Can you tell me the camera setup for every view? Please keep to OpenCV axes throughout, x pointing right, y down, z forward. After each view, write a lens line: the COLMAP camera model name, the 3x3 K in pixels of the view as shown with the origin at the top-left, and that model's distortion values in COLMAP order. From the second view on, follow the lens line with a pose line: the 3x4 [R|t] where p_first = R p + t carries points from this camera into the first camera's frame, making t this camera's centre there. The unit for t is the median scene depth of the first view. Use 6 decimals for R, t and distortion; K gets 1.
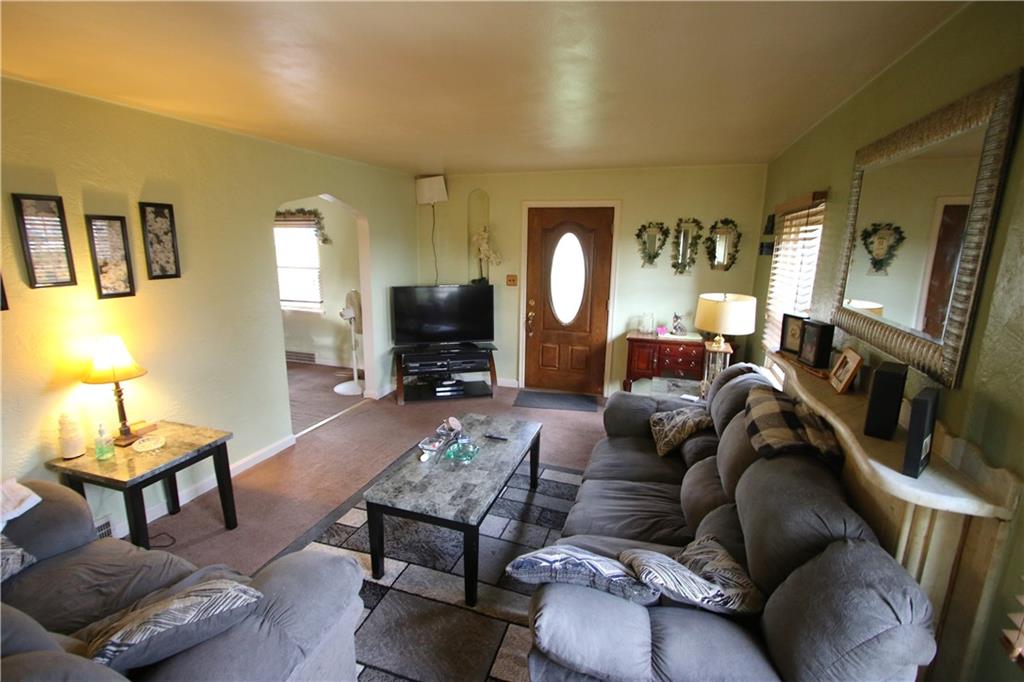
lens RADIAL K [[466.4, 0, 509.2], [0, 466.4, 341.5], [0, 0, 1]] dist [-0.021822, 0.000218]
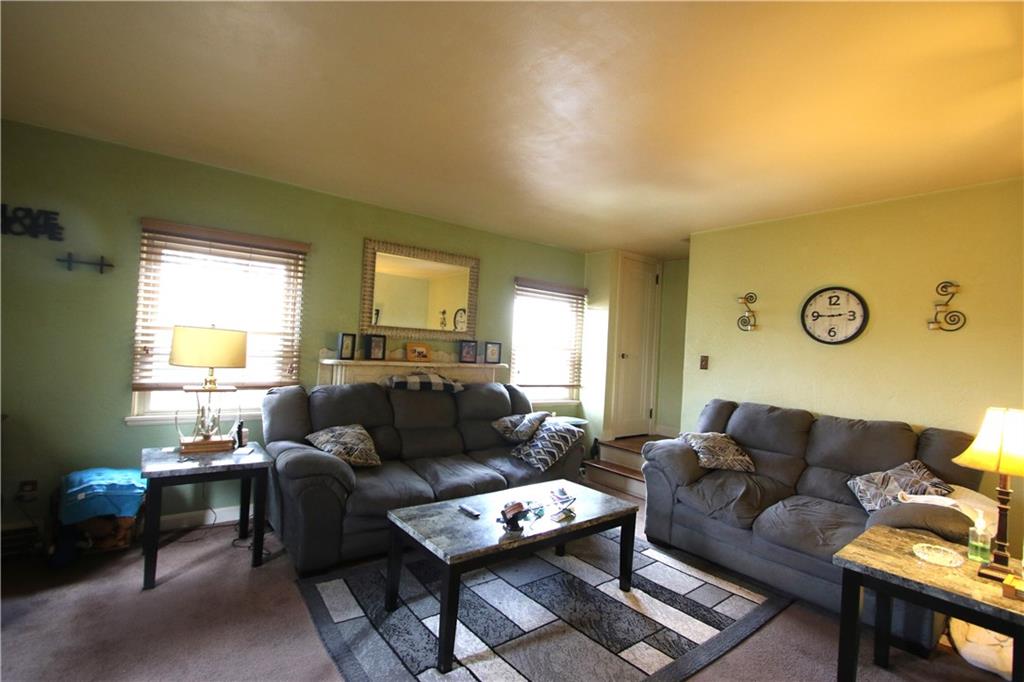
lens RADIAL K [[466.4, 0, 509.2], [0, 466.4, 341.5], [0, 0, 1]] dist [-0.021822, 0.000218]
pose [[-0.829770, -0.052369, 0.555643, -0.252170], [0.055021, 0.983062, 0.174818, -0.105243], [-0.555387, 0.175631, -0.812834, 0.772649]]
